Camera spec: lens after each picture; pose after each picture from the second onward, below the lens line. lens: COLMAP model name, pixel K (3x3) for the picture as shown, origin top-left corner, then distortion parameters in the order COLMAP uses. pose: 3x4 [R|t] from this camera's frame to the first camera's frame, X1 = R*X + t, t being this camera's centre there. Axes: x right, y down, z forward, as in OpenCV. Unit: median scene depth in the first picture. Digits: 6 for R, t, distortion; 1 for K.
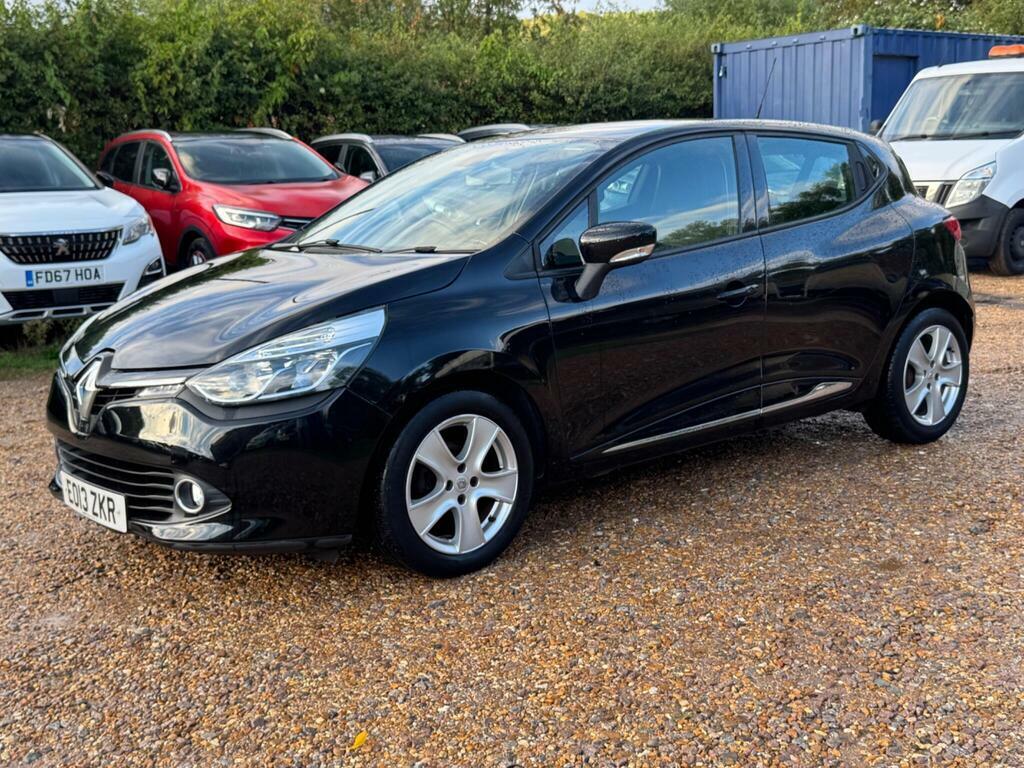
lens RADIAL K [[1356.4, 0, 513.9], [0, 1356.4, 364.9], [0, 0, 1]] dist [0.182714, -0.551648]
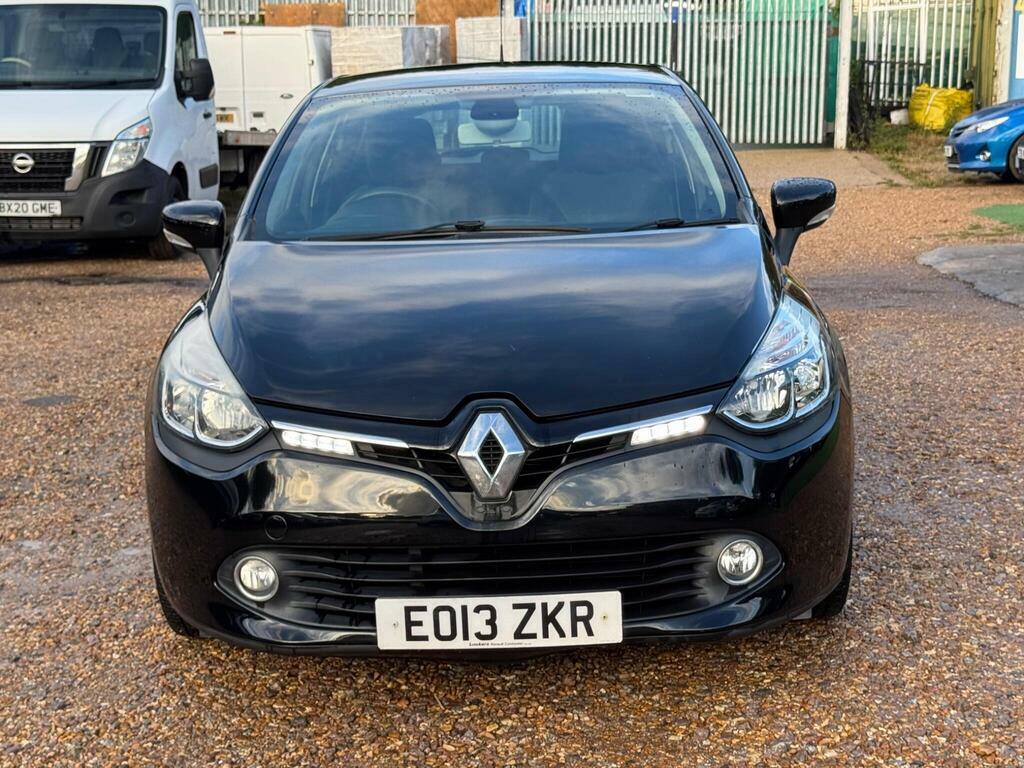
lens RADIAL K [[1808.7, 0, 505.7], [0, 1808.7, 386.5], [0, 0, 1]] dist [0.206458, -0.179889]
pose [[0.647498, -0.124725, 0.751791, -0.982371], [0.127848, 0.990313, 0.054185, -0.064530], [-0.751266, 0.061030, 0.657172, 0.413677]]
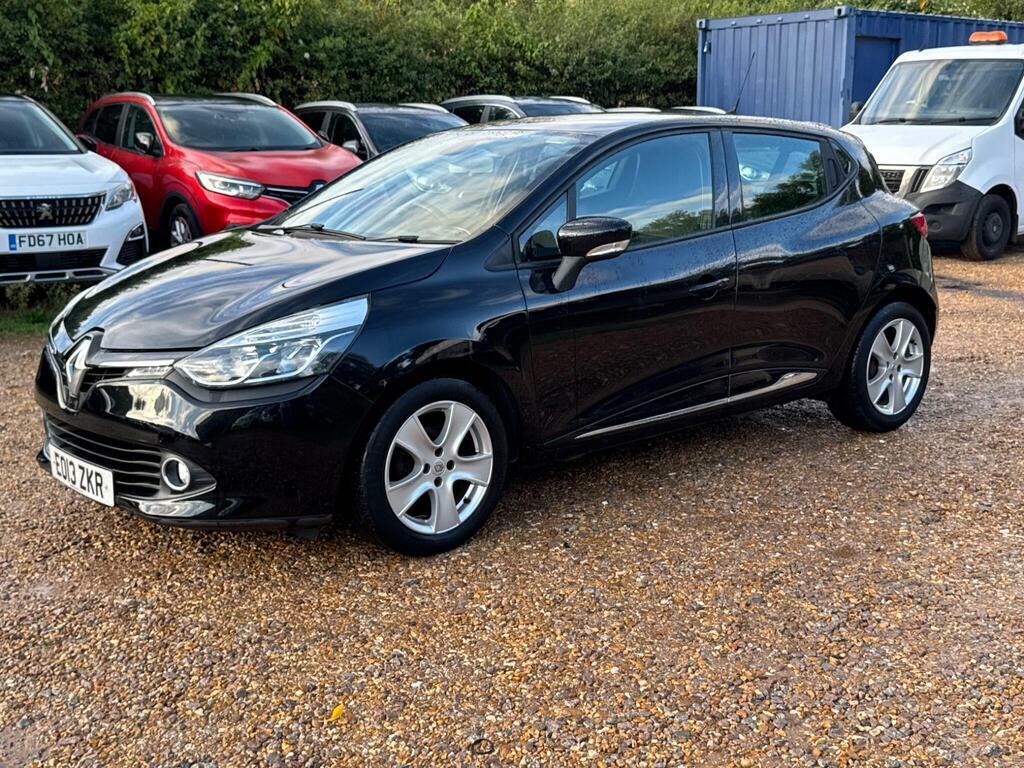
lens RADIAL K [[1358.0, 0, 523.1], [0, 1358.0, 377.9], [0, 0, 1]] dist [0.177843, -0.536793]
pose [[0.999449, 0.023851, 0.023094, 0.000722], [-0.024681, 0.999035, 0.036337, -0.020148], [-0.022205, -0.036887, 0.999073, -0.039883]]
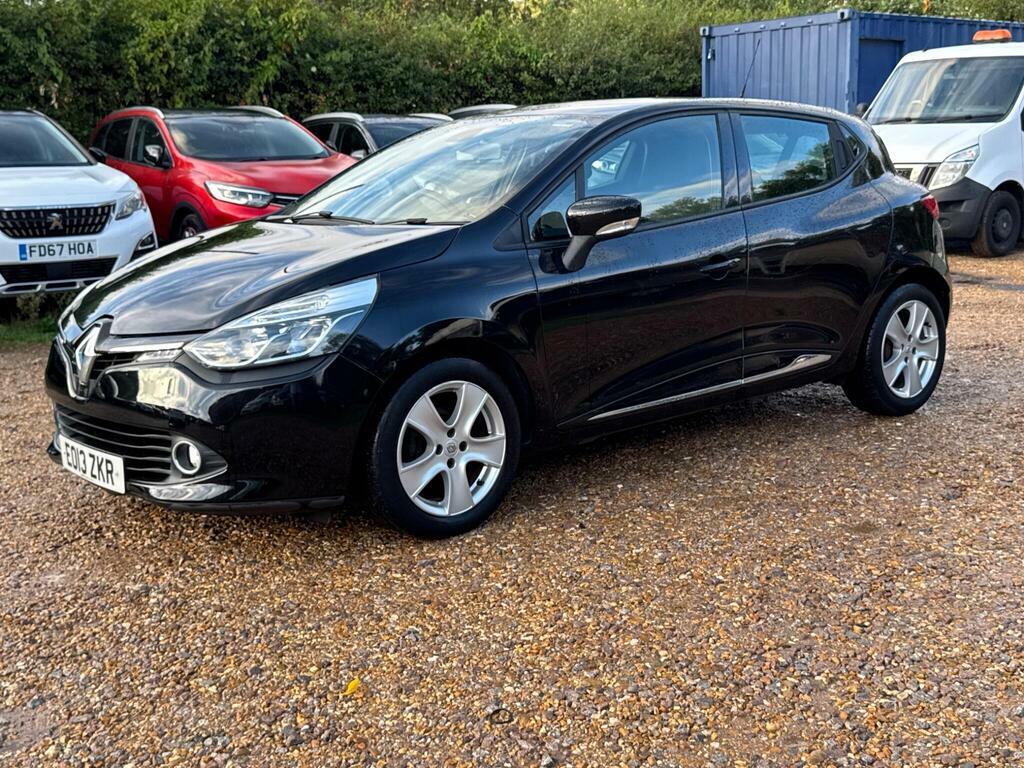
lens RADIAL K [[1356.8, 0, 519.9], [0, 1356.8, 351.7], [0, 0, 1]] dist [0.181011, -0.544587]
pose [[0.999909, 0.005221, 0.012451, 0.000513], [-0.005257, 0.999982, 0.002851, 0.011067], [-0.012436, -0.002916, 0.999918, -0.031004]]
